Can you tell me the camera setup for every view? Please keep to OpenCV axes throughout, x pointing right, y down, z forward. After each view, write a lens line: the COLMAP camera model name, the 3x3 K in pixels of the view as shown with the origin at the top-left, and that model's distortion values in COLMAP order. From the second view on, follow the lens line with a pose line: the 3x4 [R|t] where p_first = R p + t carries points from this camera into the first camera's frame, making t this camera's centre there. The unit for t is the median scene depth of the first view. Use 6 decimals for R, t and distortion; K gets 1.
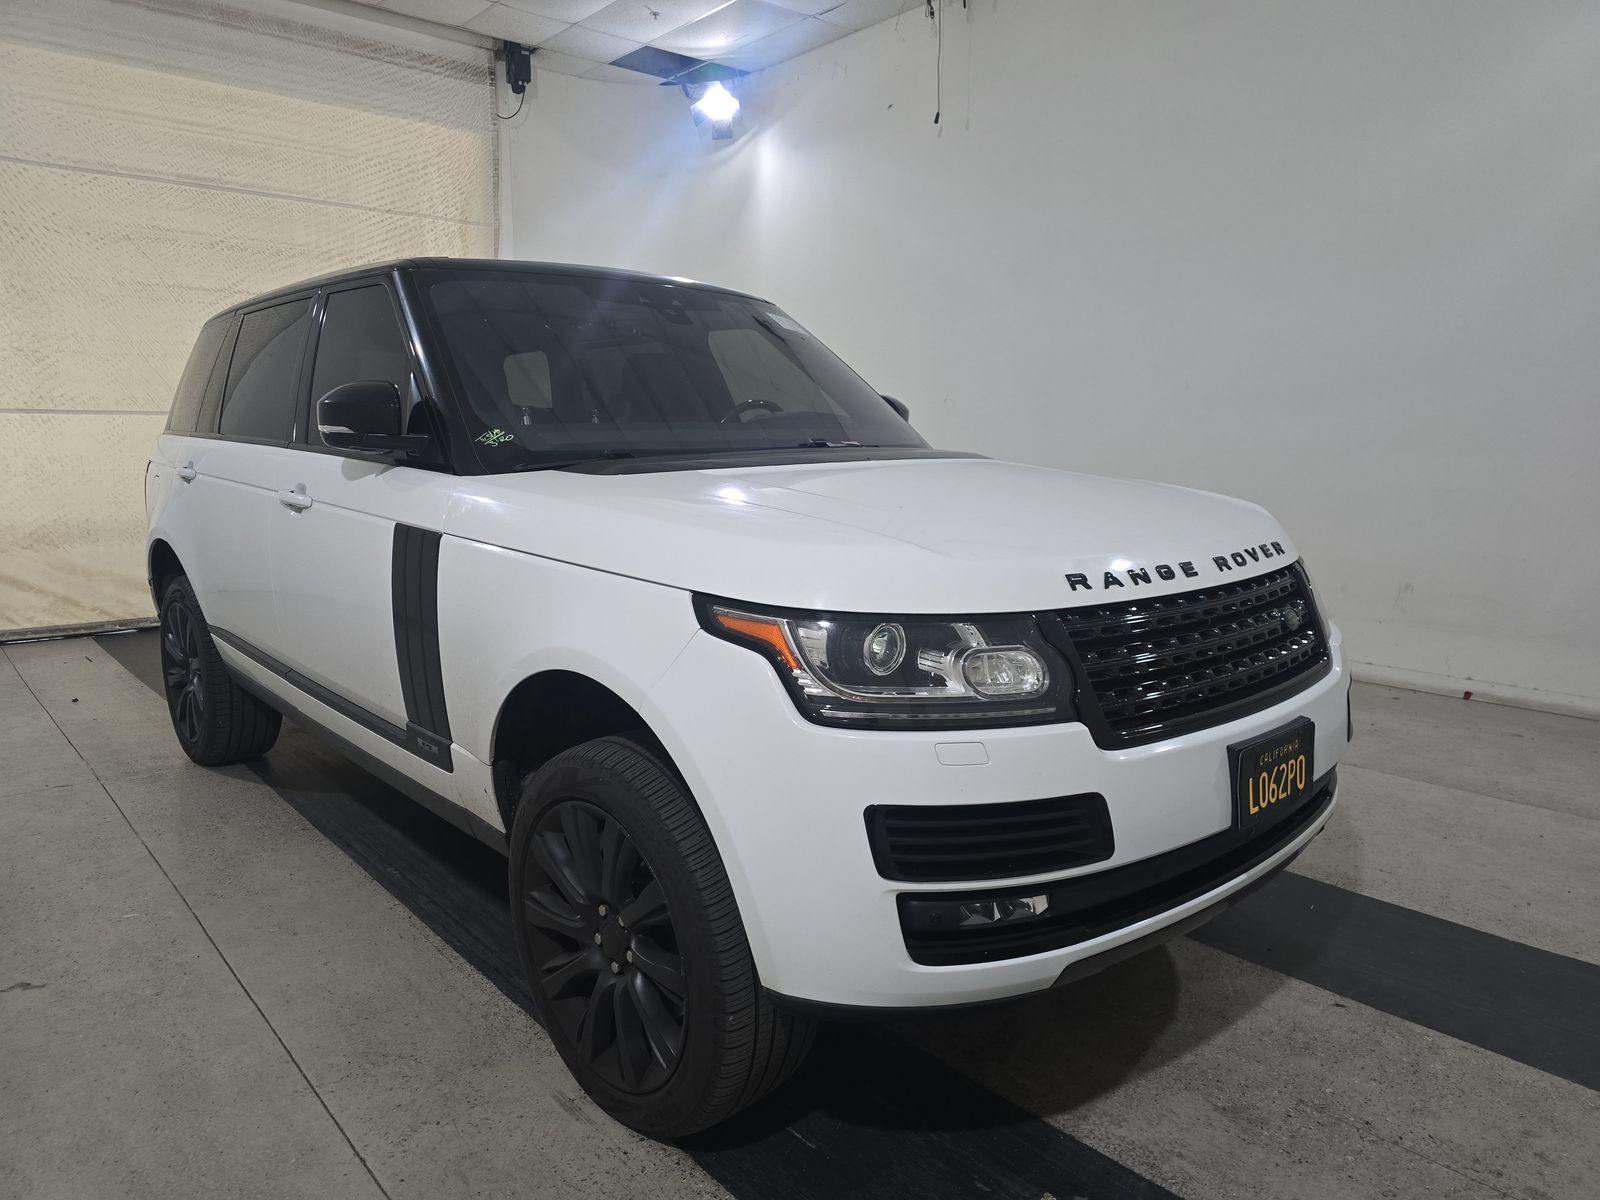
lens RADIAL K [[1072.9, 0, 874.3], [0, 1072.9, 588.8], [0, 0, 1]] dist [0.031297, -0.018656]
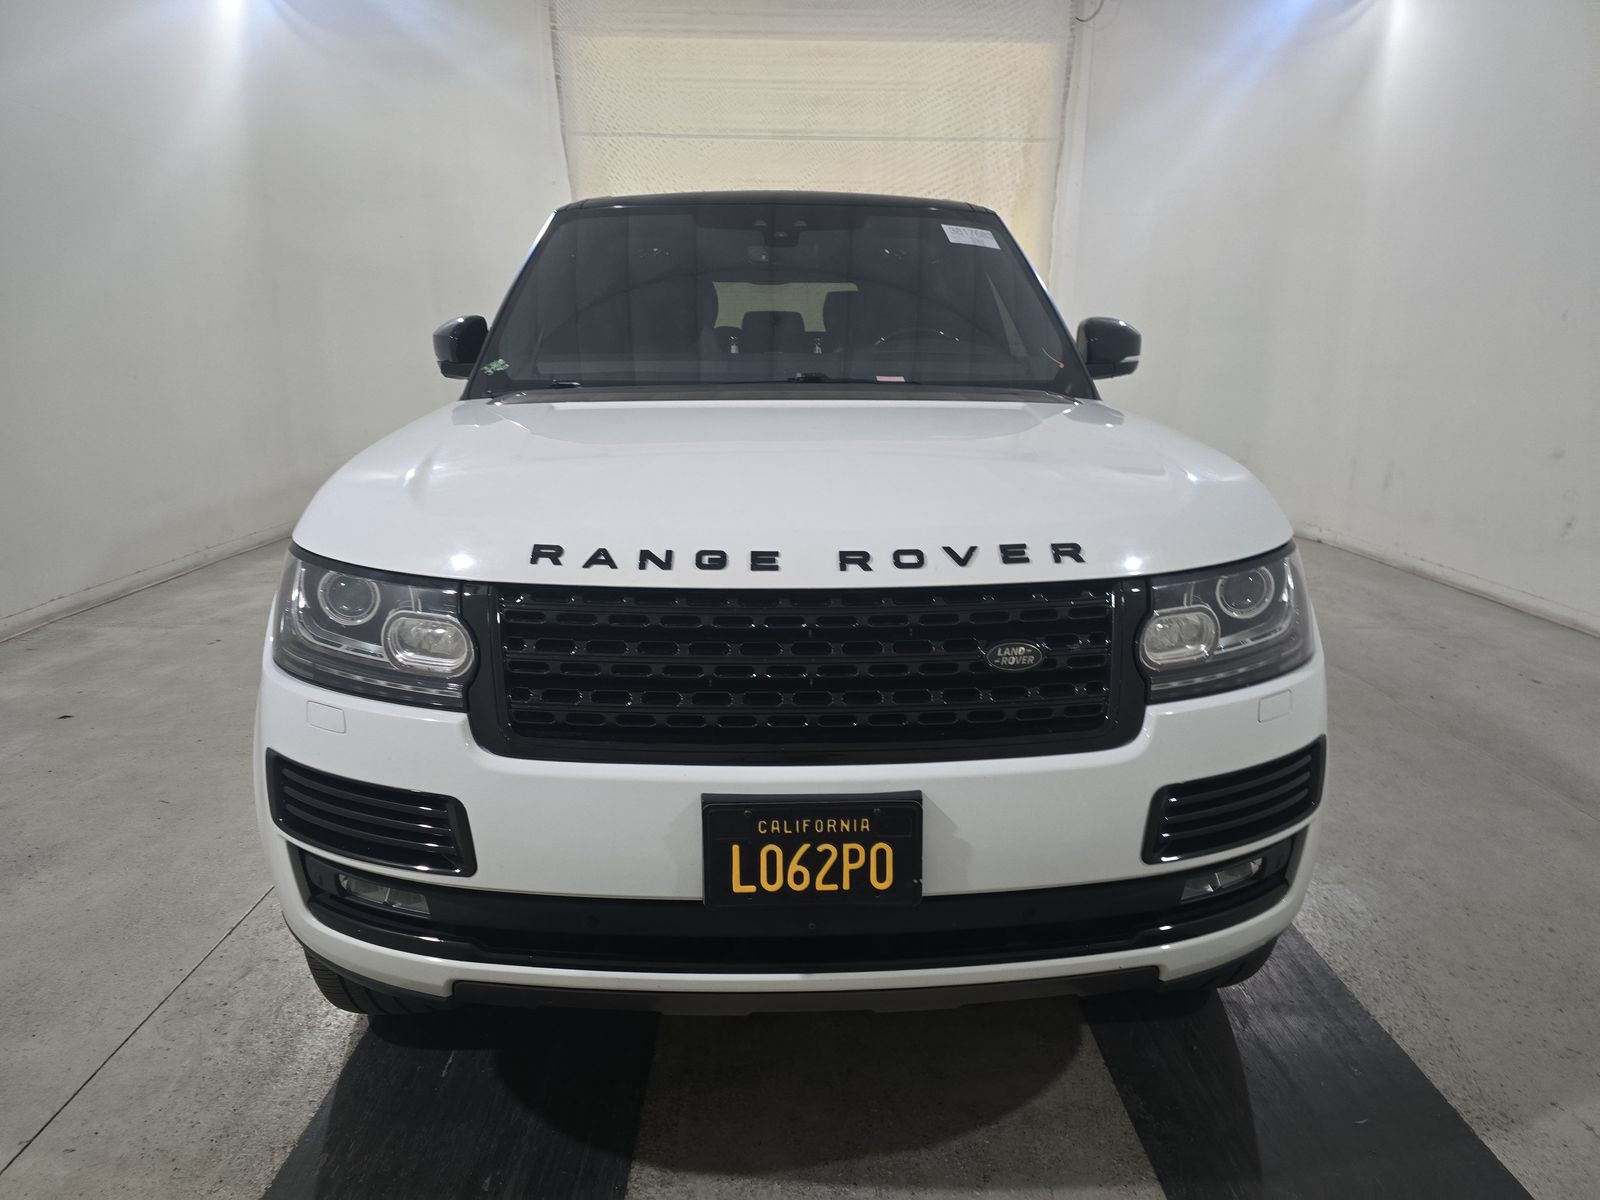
lens RADIAL K [[1091.8, 0, 790.8], [0, 1091.8, 595.9], [0, 0, 1]] dist [0.073182, -0.075979]
pose [[0.755482, 0.148973, -0.638008, 0.203821], [-0.103343, 0.988711, 0.108490, -0.020048], [0.646968, -0.016028, 0.762349, 0.108596]]
